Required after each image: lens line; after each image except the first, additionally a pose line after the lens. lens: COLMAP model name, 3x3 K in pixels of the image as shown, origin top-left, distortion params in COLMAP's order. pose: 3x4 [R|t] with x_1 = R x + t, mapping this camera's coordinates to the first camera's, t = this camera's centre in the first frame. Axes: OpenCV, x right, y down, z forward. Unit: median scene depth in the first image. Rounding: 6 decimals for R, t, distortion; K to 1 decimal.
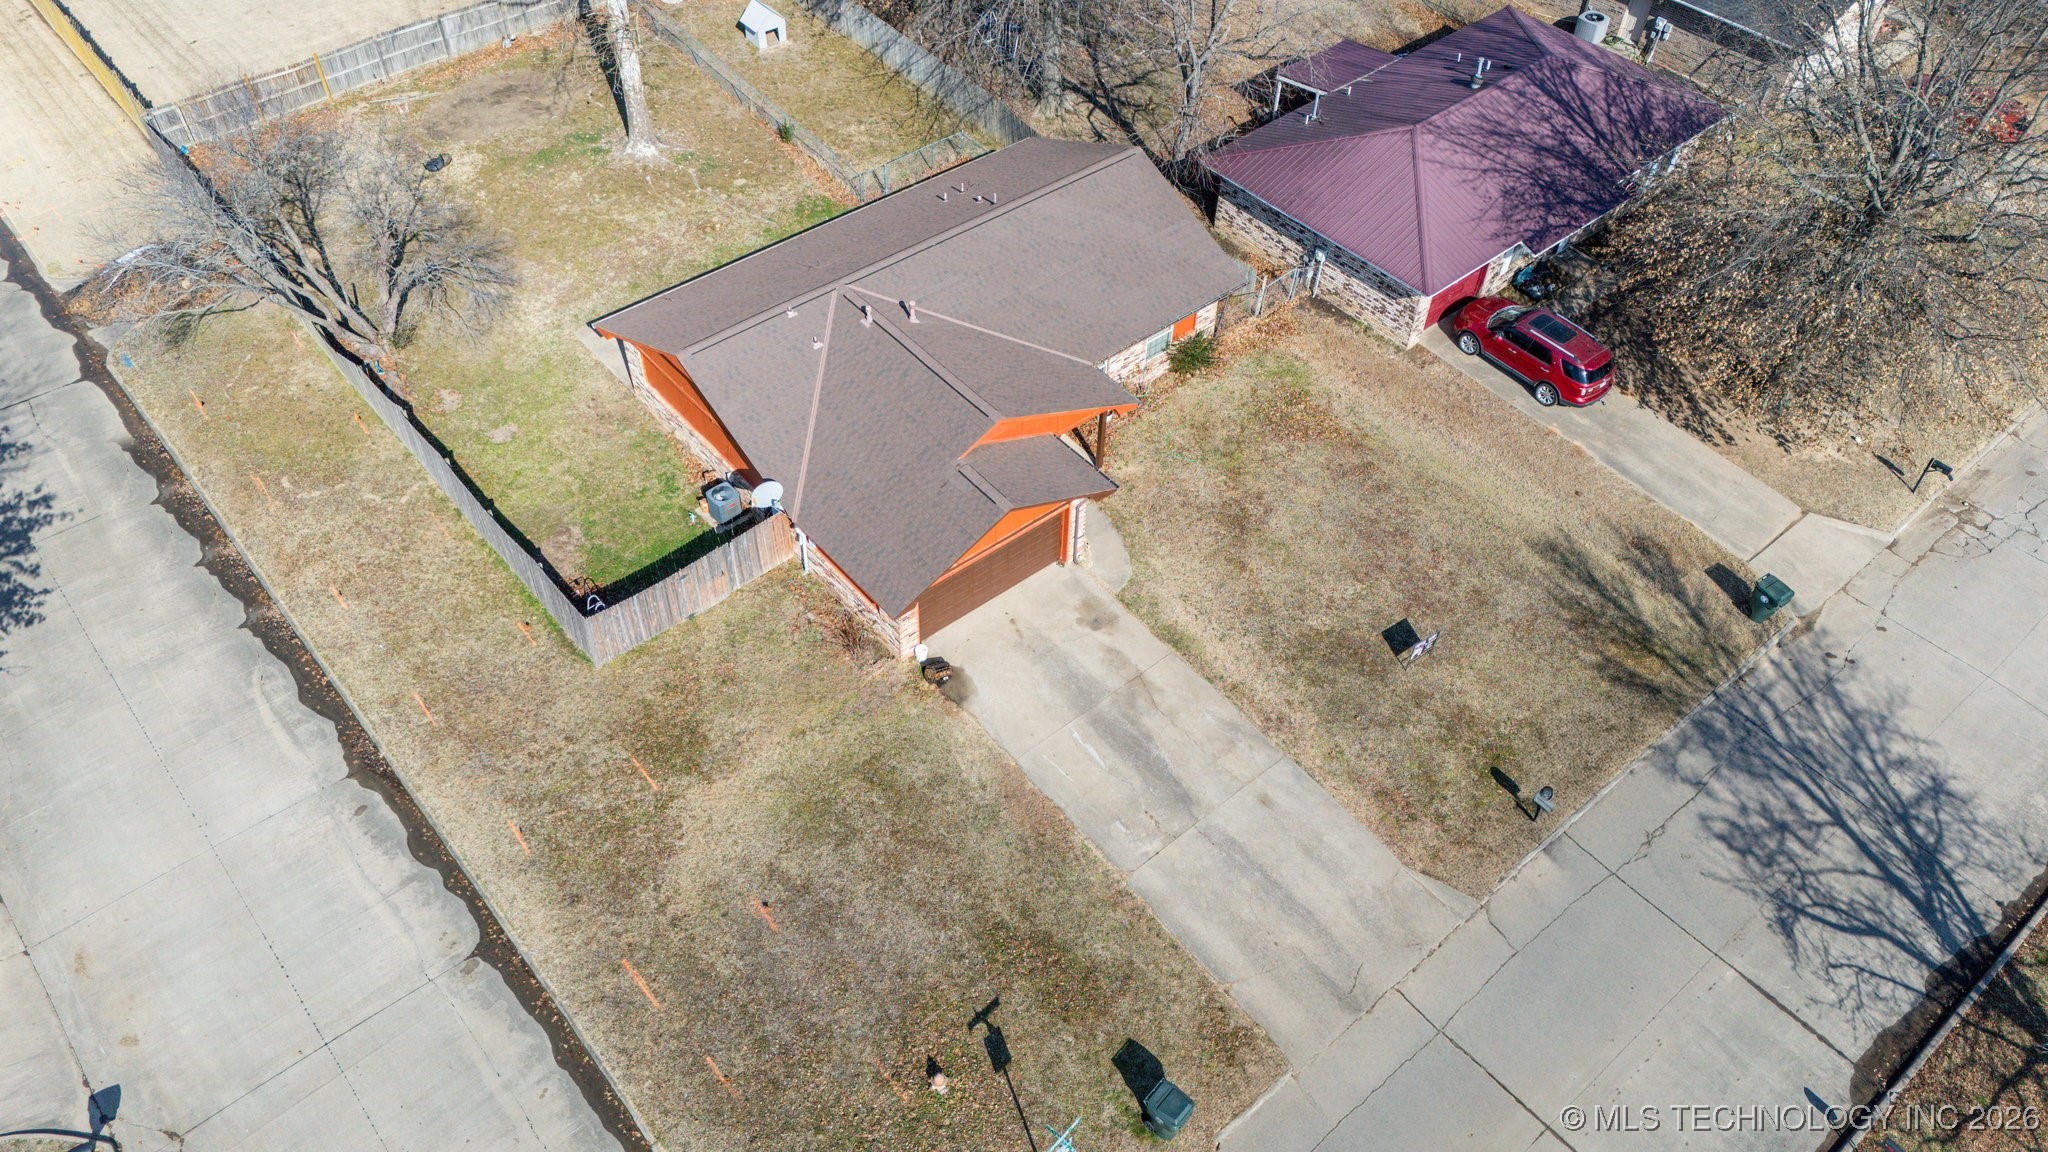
lens RADIAL K [[1500.9, 0, 1020.2], [0, 1500.9, 568.2], [0, 0, 1]] dist [0.098901, -0.097529]
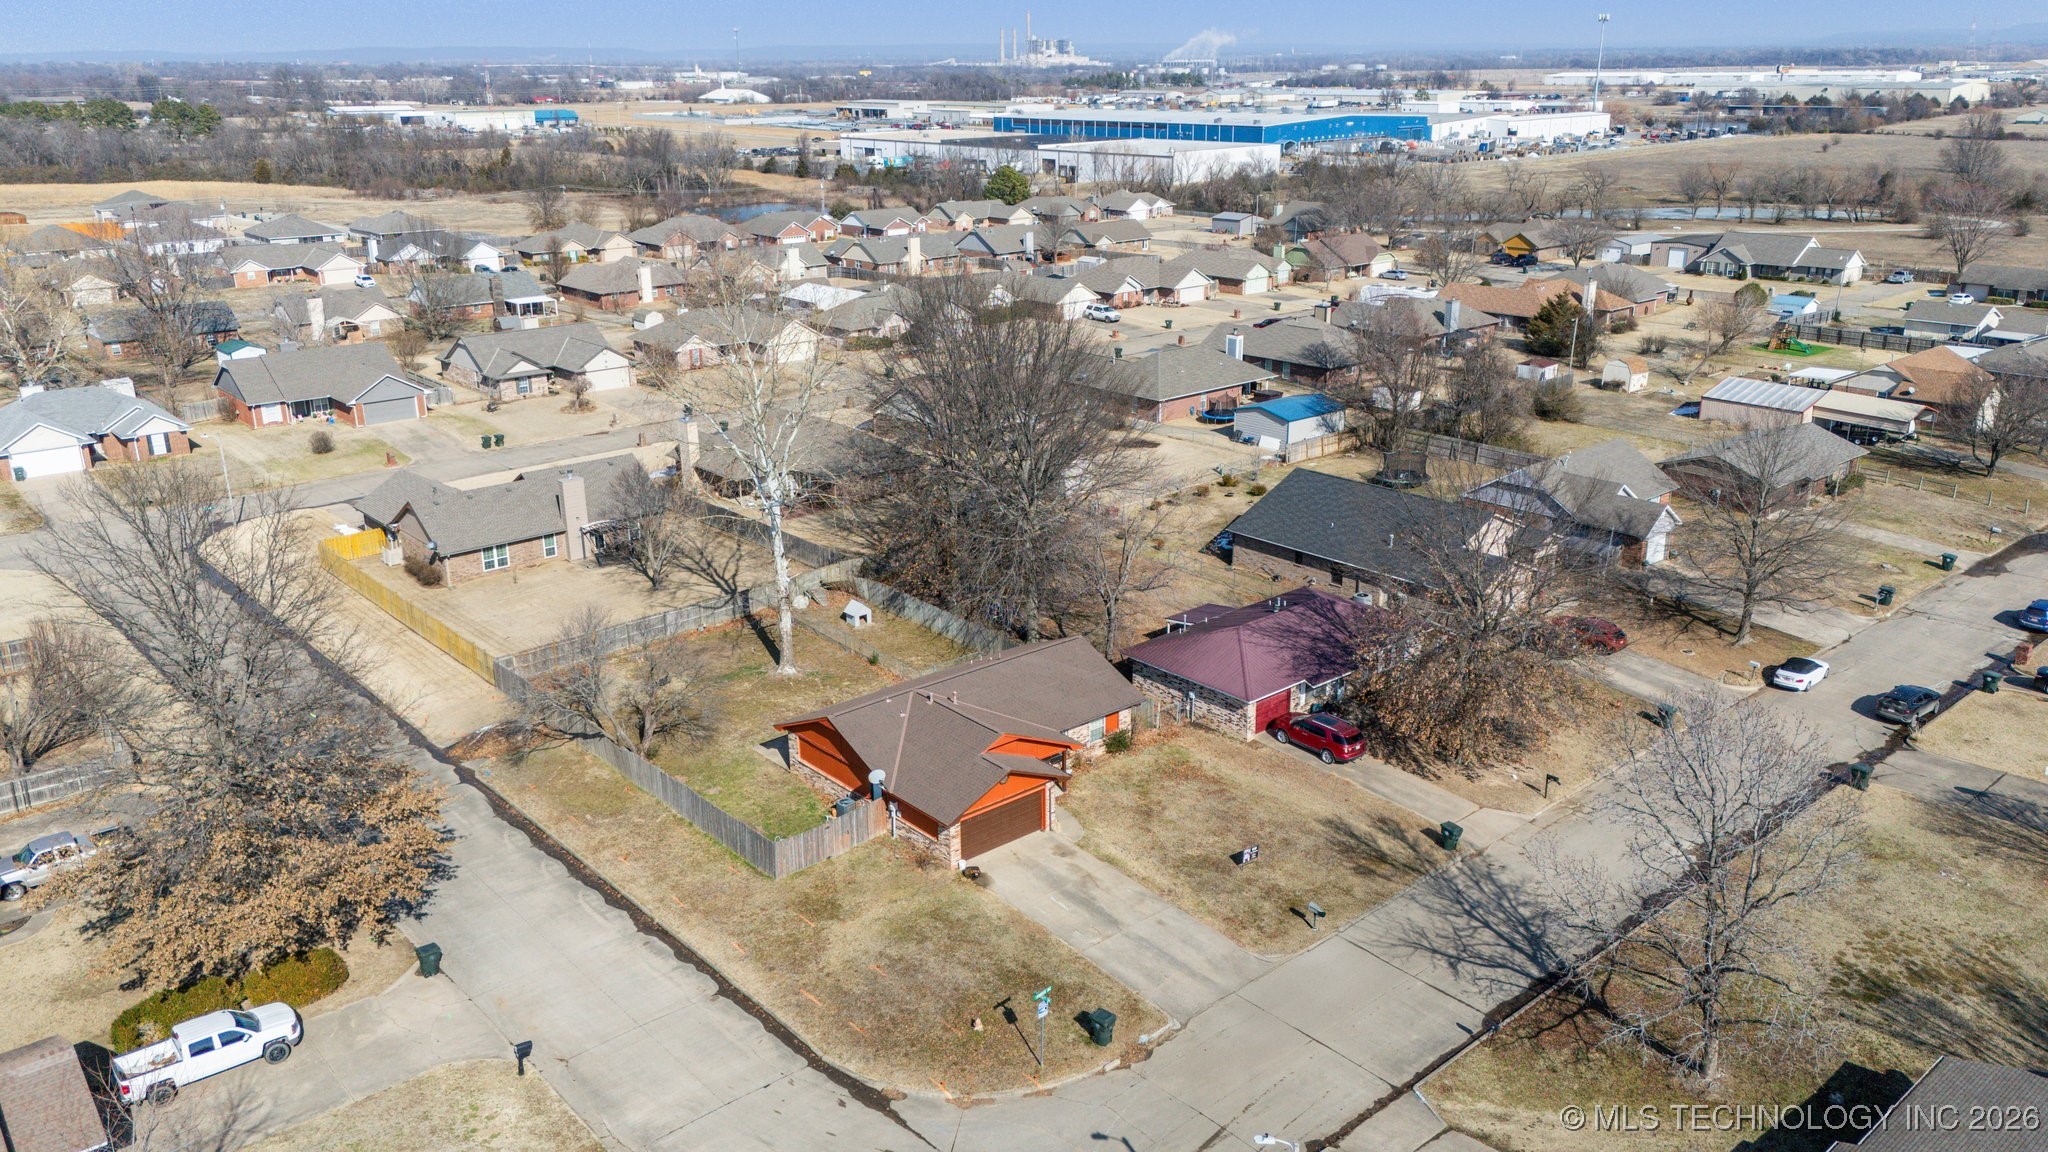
lens RADIAL K [[1530.3, 0, 1024.0], [0, 1530.3, 576.0], [0, 0, 1]] dist [0.222542, -0.524289]
pose [[0.999460, -0.032718, 0.003000, 0.010551], [0.030213, 0.879377, -0.475167, 0.583732], [0.012908, 0.475001, 0.879891, -0.696118]]
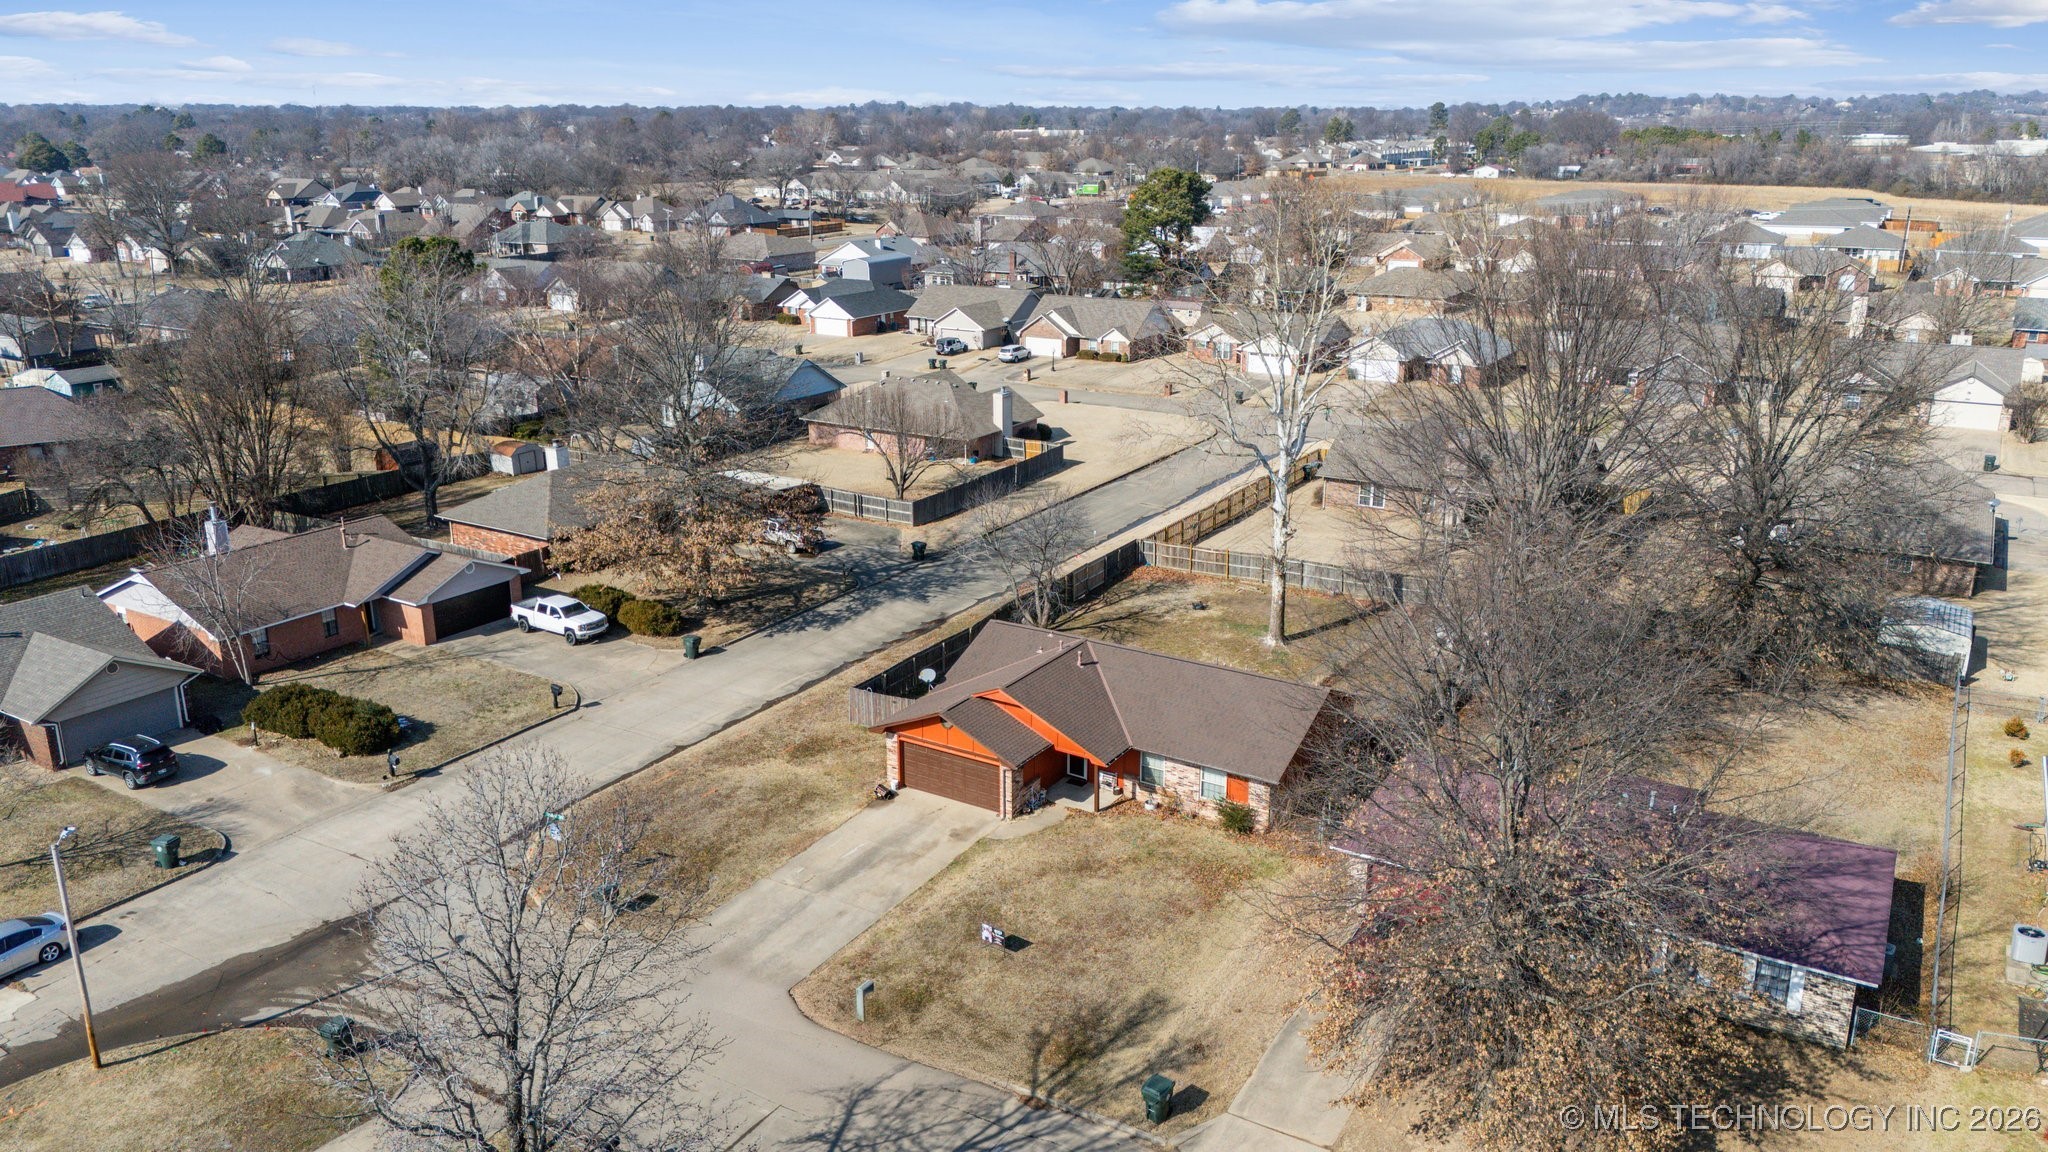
lens RADIAL K [[1500.9, 0, 1020.2], [0, 1500.9, 568.2], [0, 0, 1]] dist [0.098901, -0.097529]
pose [[0.306625, 0.253920, -0.917336, 1.334937], [-0.691423, 0.721771, -0.031325, -0.147056], [0.654152, 0.643872, 0.396879, 0.278708]]
